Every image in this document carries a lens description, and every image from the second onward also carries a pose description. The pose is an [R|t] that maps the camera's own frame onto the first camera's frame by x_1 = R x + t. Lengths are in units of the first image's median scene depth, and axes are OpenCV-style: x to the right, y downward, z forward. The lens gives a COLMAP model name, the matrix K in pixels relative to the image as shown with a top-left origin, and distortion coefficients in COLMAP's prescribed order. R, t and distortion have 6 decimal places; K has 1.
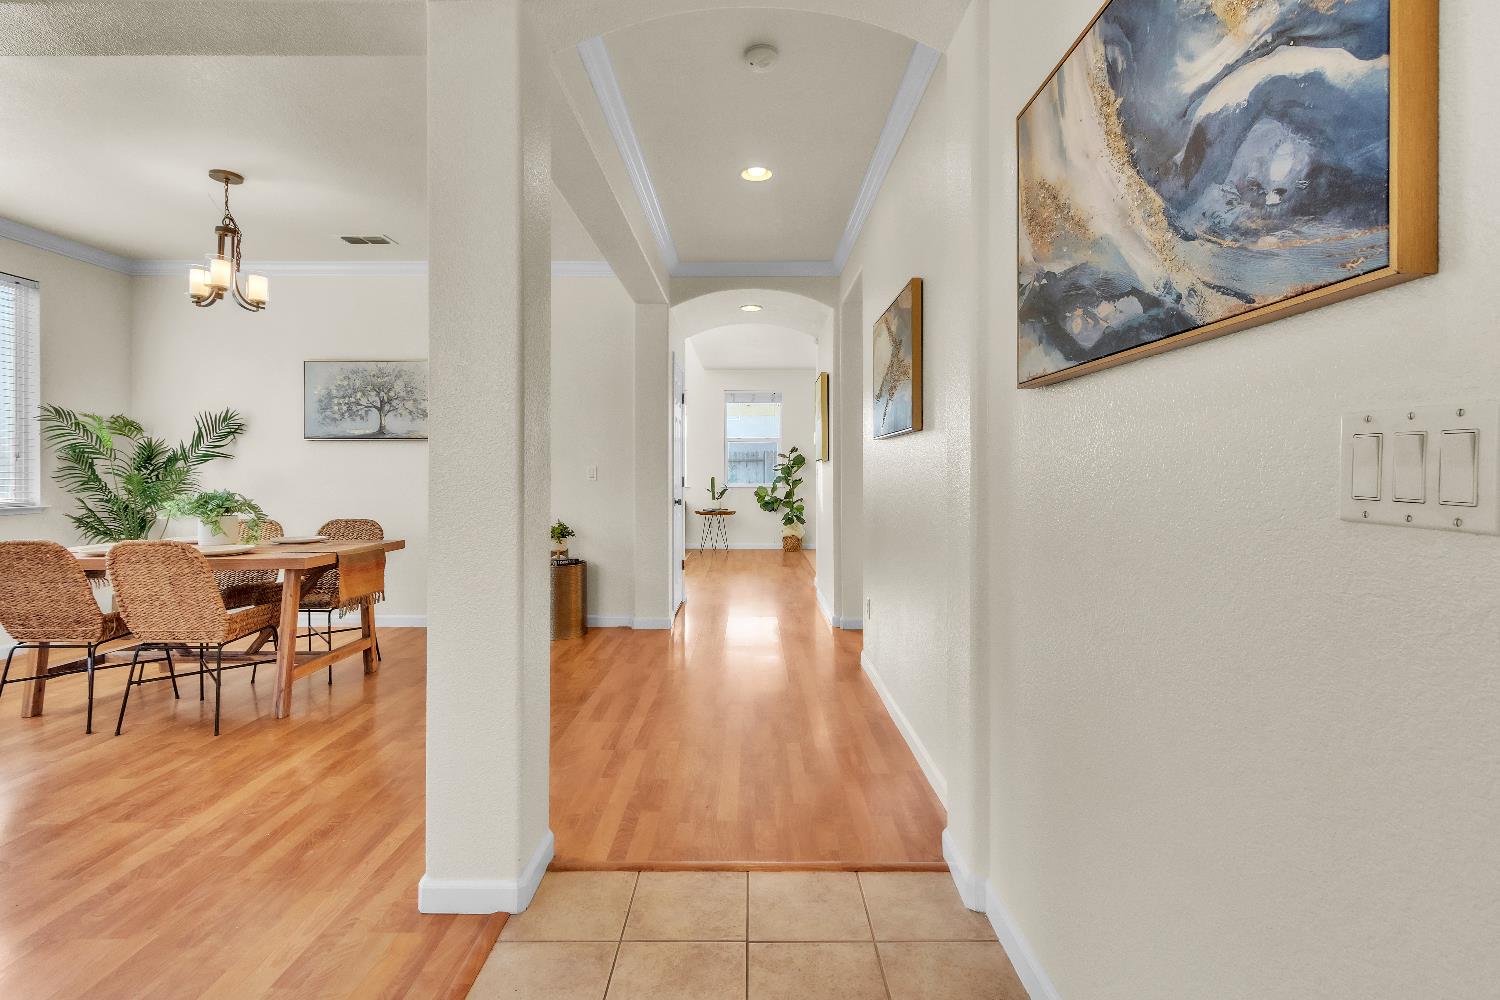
lens RADIAL K [[690.1, 0, 750.9], [0, 690.1, 483.2], [0, 0, 1]] dist [0.002084, -0.000556]
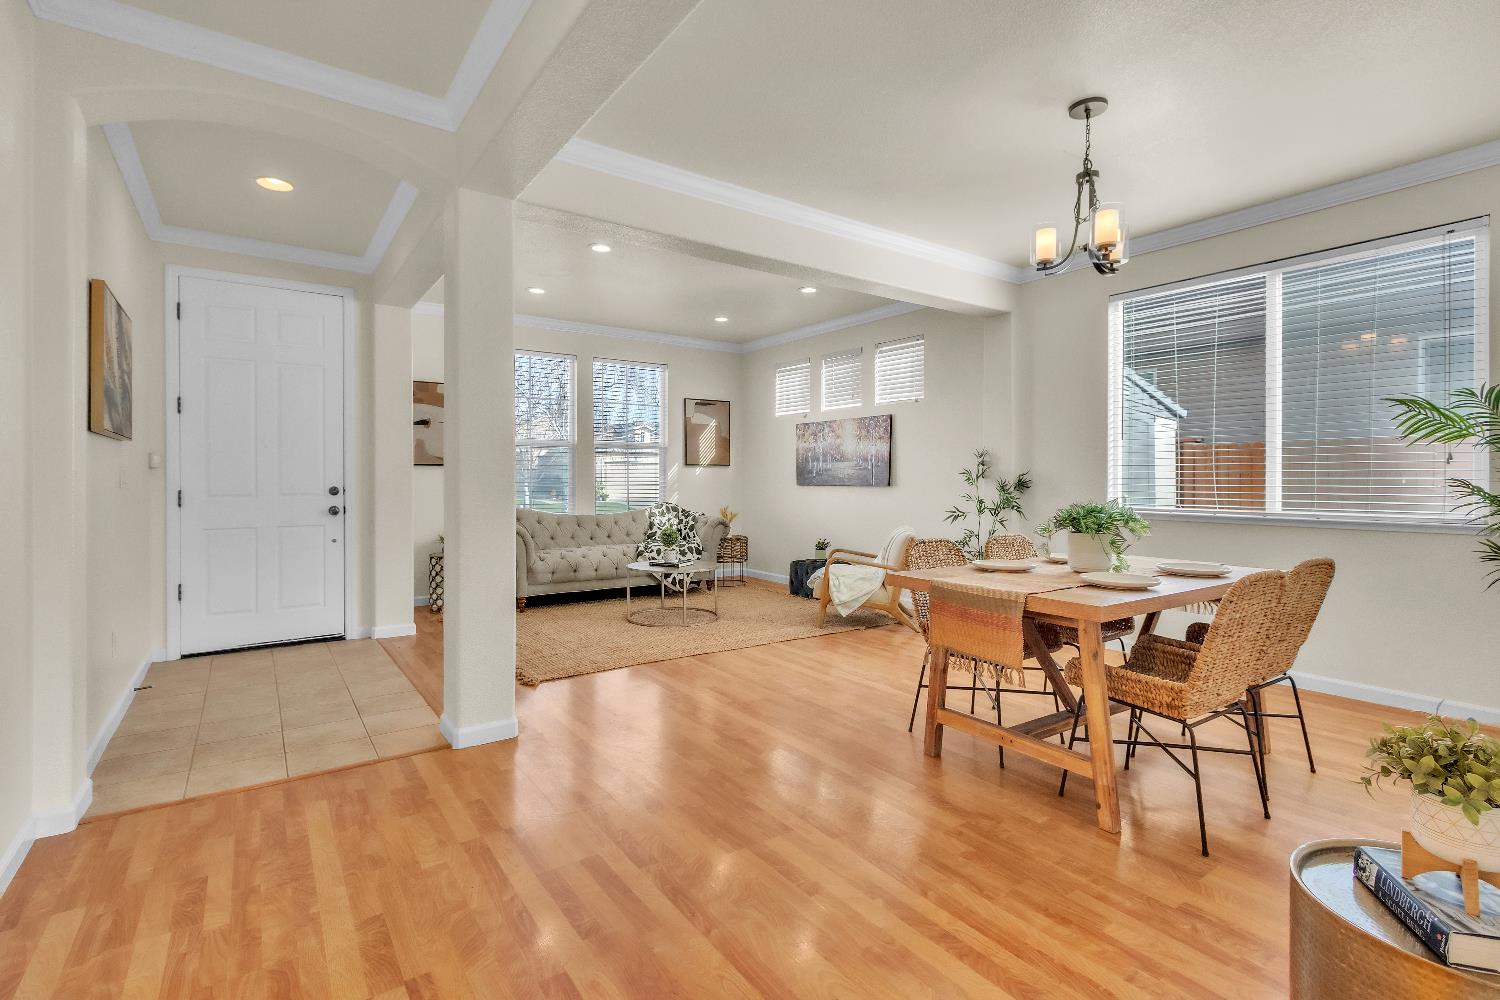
lens RADIAL K [[690.1, 0, 750.9], [0, 690.1, 483.2], [0, 0, 1]] dist [0.002084, -0.000556]
pose [[-0.811555, 0.006588, -0.584239, 0.037012], [-0.006913, 0.999758, 0.020876, -0.034151], [0.584235, 0.020981, -0.811313, 2.051203]]
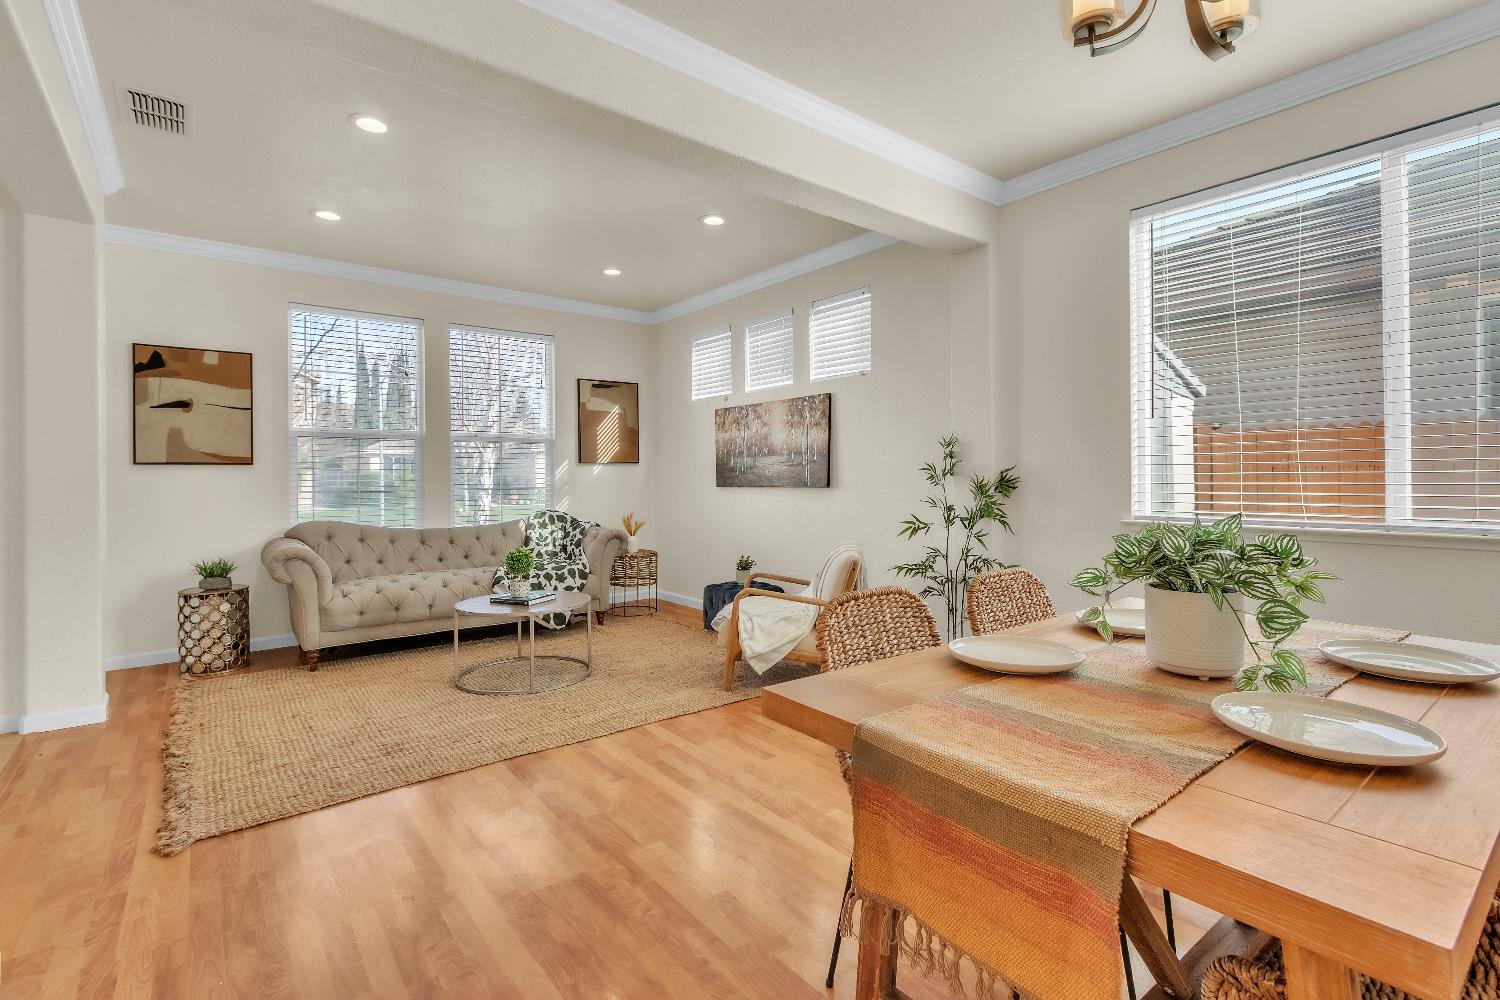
lens RADIAL K [[690.1, 0, 750.9], [0, 690.1, 483.2], [0, 0, 1]] dist [0.002084, -0.000556]
pose [[-0.777552, 0.014429, -0.628653, -0.489892], [0.001293, 0.999771, 0.021349, -0.026325], [0.628817, 0.015787, -0.777393, 1.643481]]
